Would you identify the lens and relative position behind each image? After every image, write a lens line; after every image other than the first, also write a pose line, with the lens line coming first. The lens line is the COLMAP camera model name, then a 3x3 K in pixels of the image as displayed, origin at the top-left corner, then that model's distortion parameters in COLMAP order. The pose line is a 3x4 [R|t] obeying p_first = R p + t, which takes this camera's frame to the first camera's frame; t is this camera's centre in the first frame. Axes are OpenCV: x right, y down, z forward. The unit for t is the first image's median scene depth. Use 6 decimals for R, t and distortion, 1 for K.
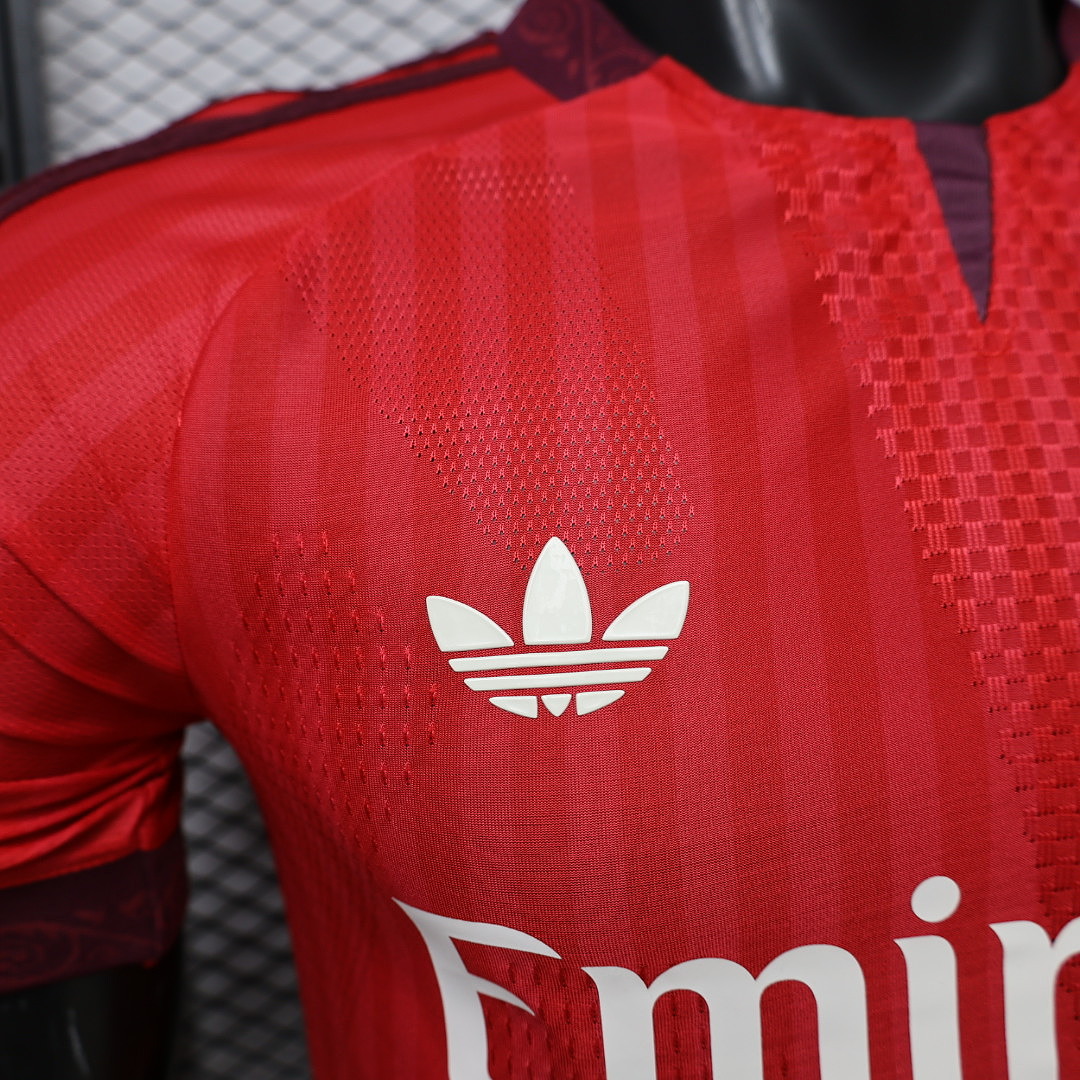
lens RADIAL K [[958.0, 0, 541.0], [0, 958.0, 497.6], [0, 0, 1]] dist [0.032064, 0.006161]
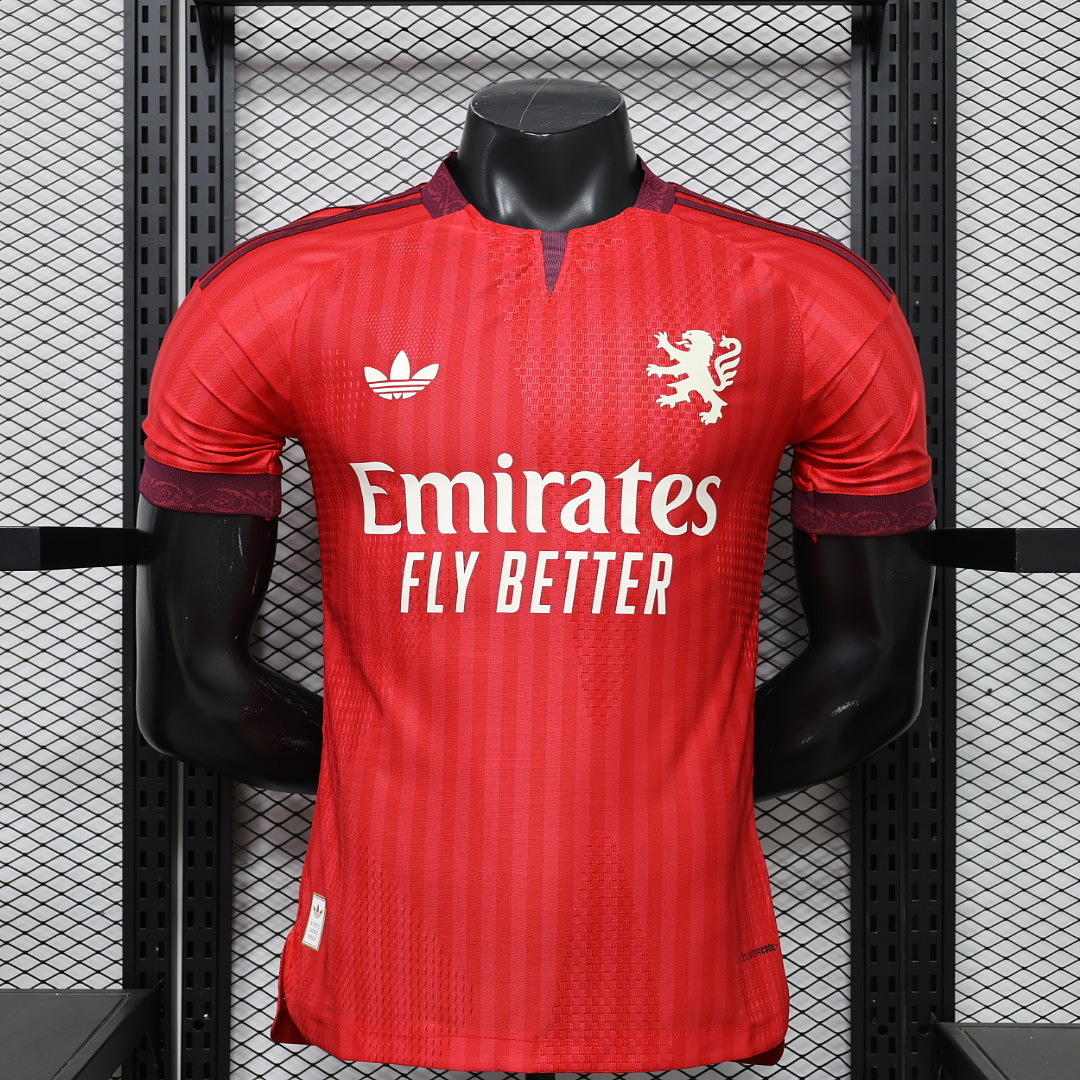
lens RADIAL K [[1392.1, 0, 540.0], [0, 1392.1, 540.0], [0, 0, 1]] dist [-0.001516, -0.016573]
pose [[0.990083, 0.057497, -0.128177, 1.087162], [-0.067385, 0.994965, -0.074190, 0.970167], [0.123266, 0.082092, 0.988972, -3.500309]]
